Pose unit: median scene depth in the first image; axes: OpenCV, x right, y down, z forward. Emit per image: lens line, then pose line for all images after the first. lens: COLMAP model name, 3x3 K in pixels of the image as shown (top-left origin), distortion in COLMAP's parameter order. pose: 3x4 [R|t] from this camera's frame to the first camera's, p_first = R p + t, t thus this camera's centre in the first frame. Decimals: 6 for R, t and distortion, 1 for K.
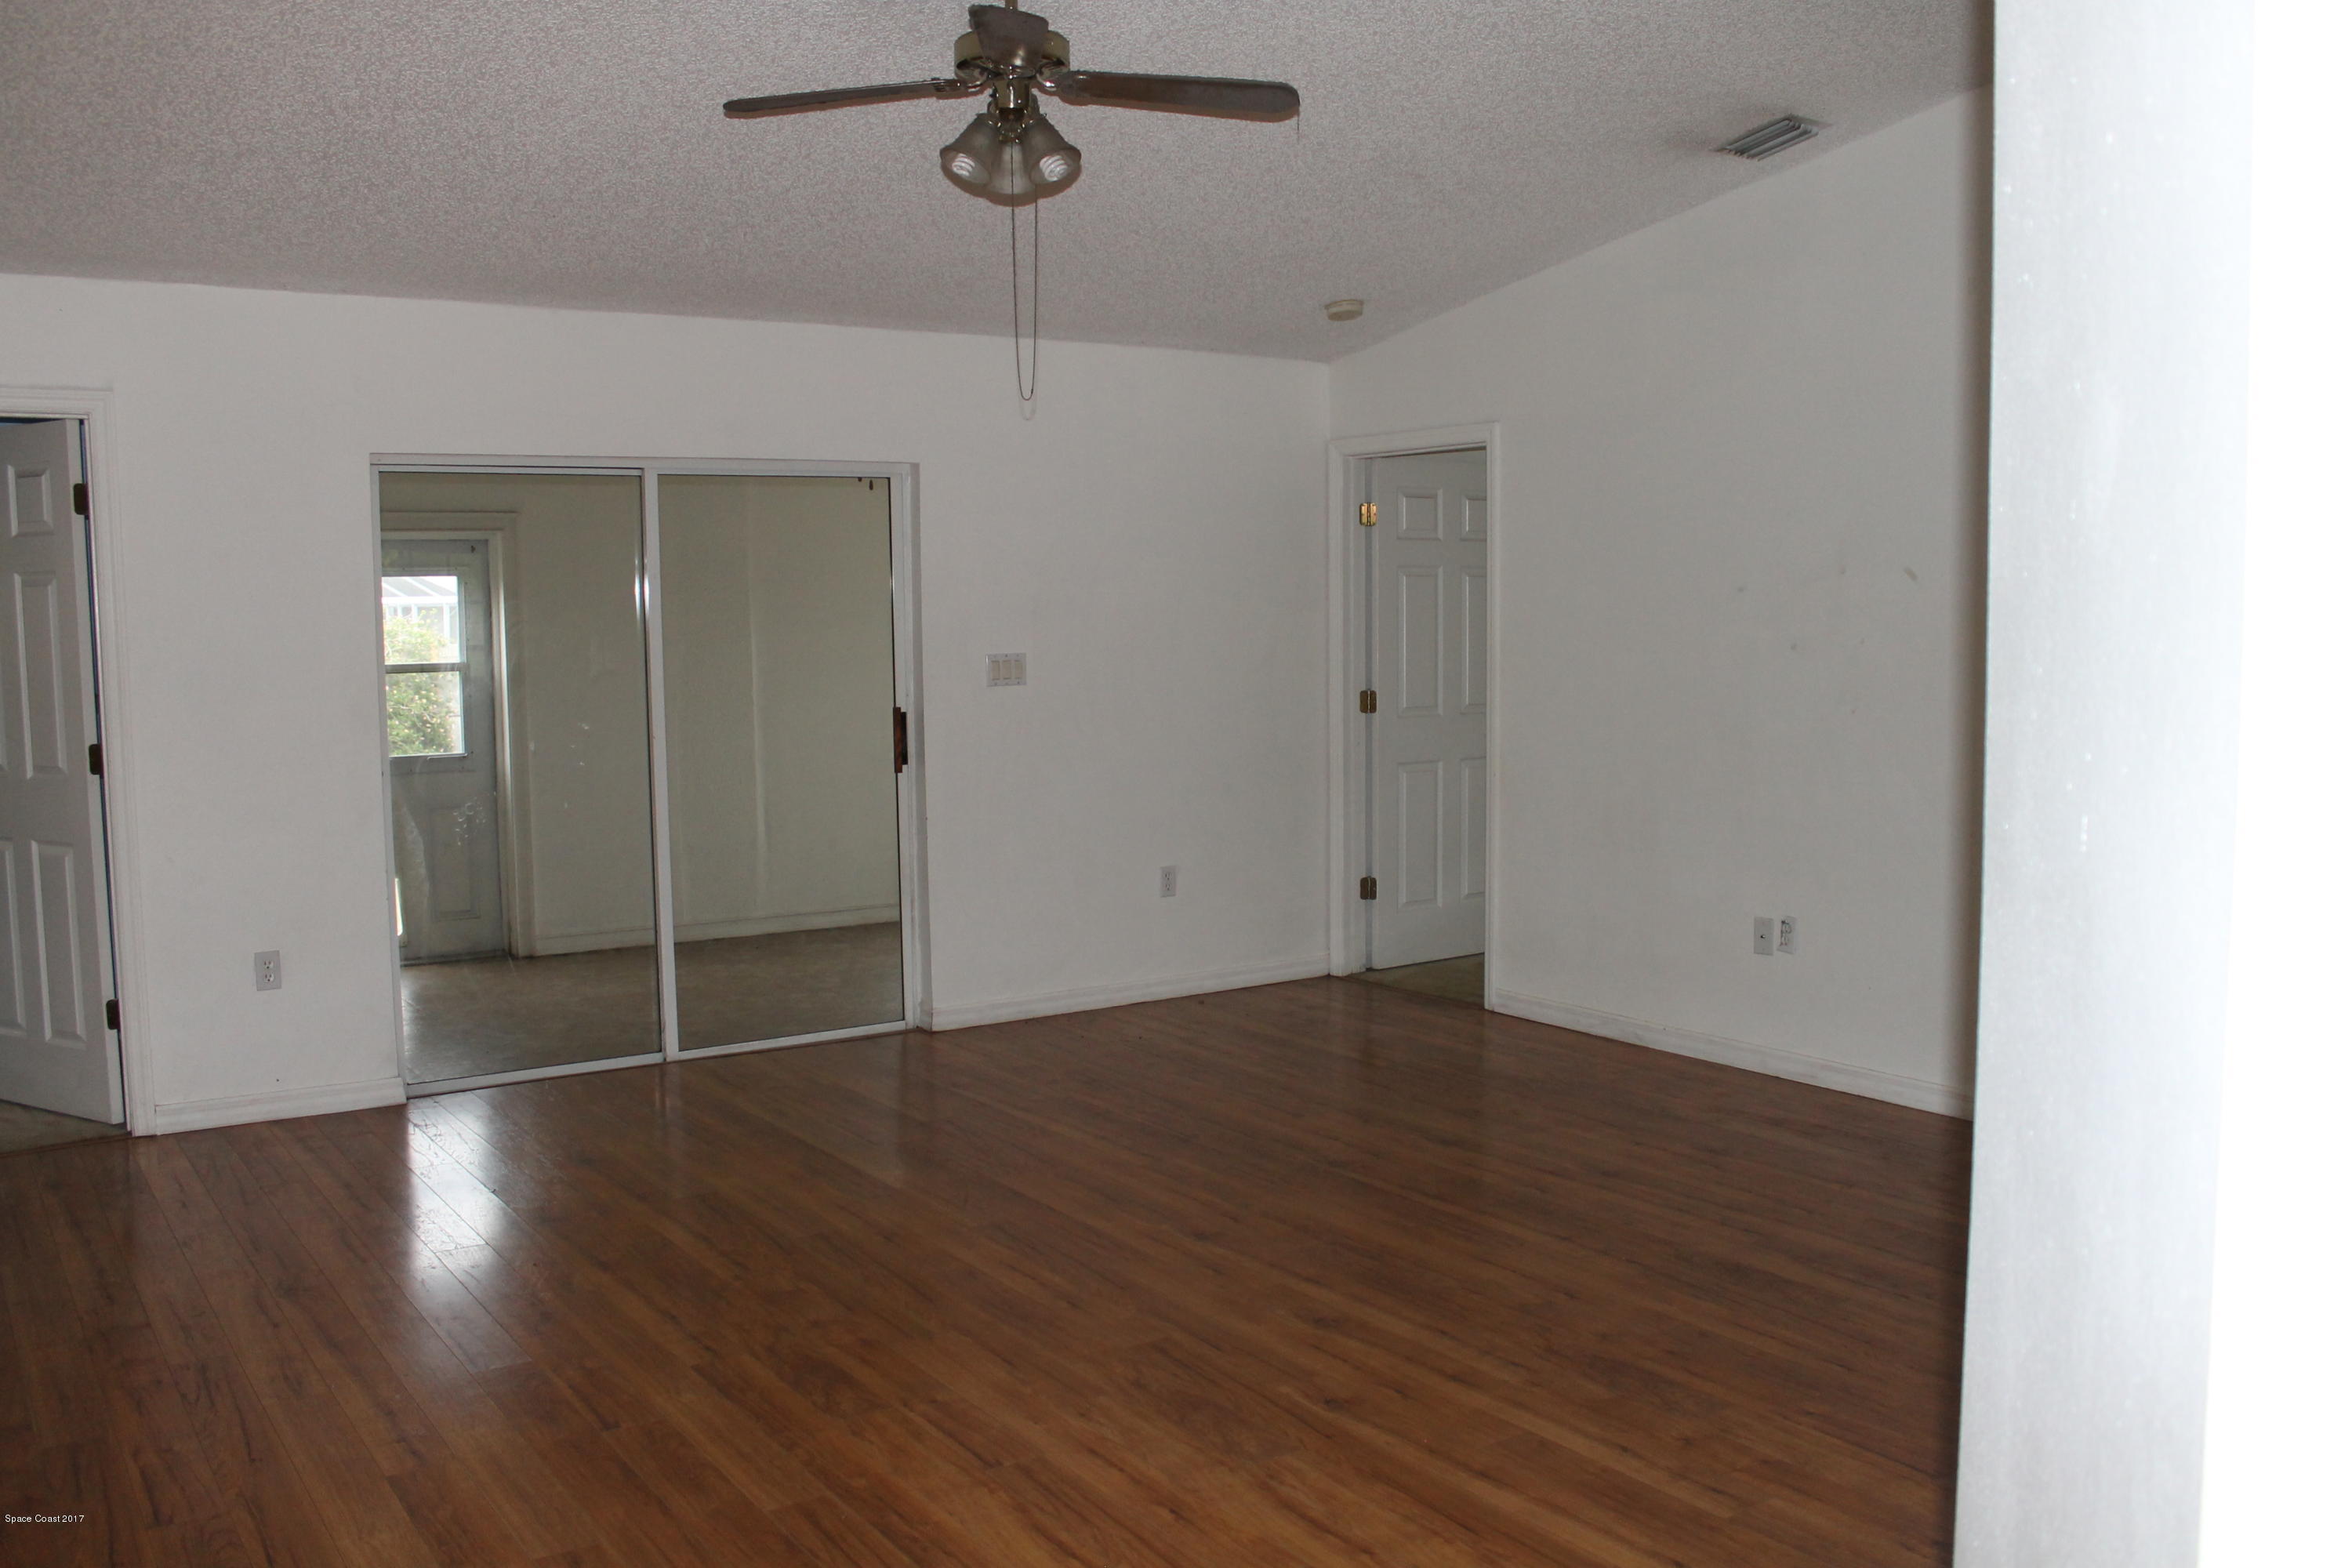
lens RADIAL K [[1973.8, 0, 1181.5], [0, 1973.8, 771.7], [0, 0, 1]] dist [-0.168373, 0.147859]
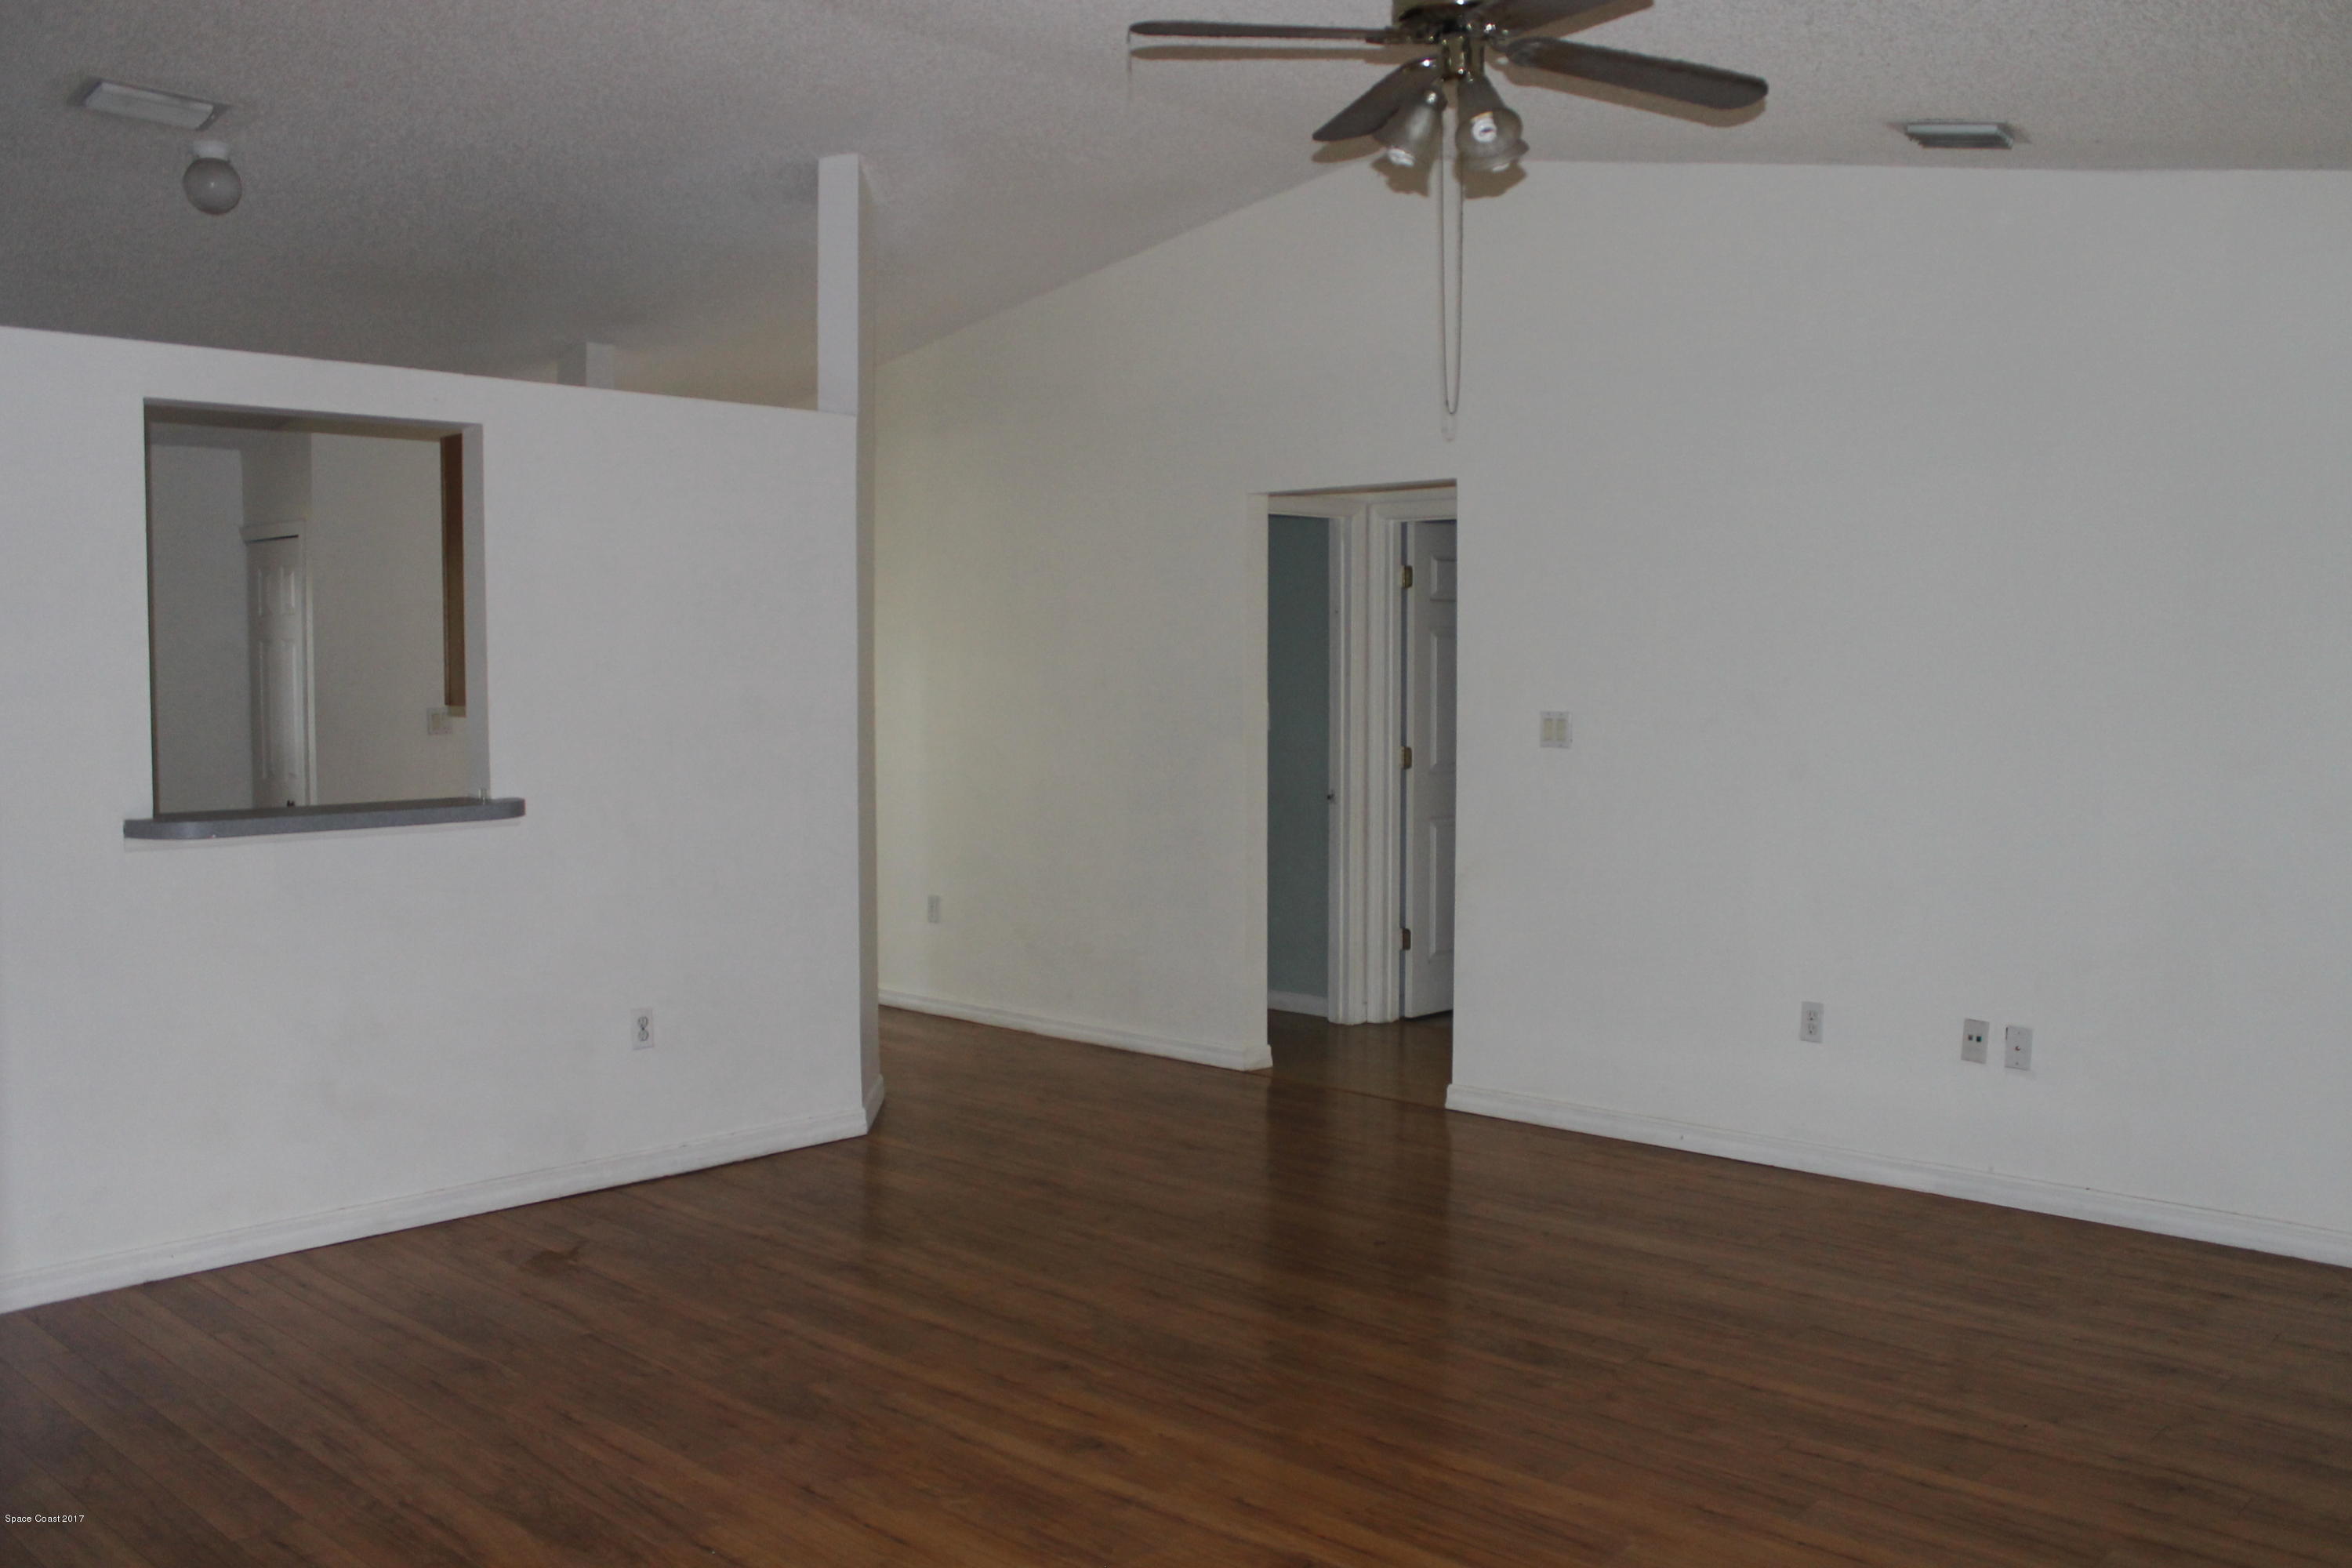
lens RADIAL K [[1973.8, 0, 1181.5], [0, 1973.8, 771.7], [0, 0, 1]] dist [-0.168373, 0.147859]
pose [[-0.975758, 0.024038, -0.217529, 0.234463], [-0.007141, 0.989923, 0.141424, -0.168398], [0.218736, 0.139549, -0.965754, 1.943516]]
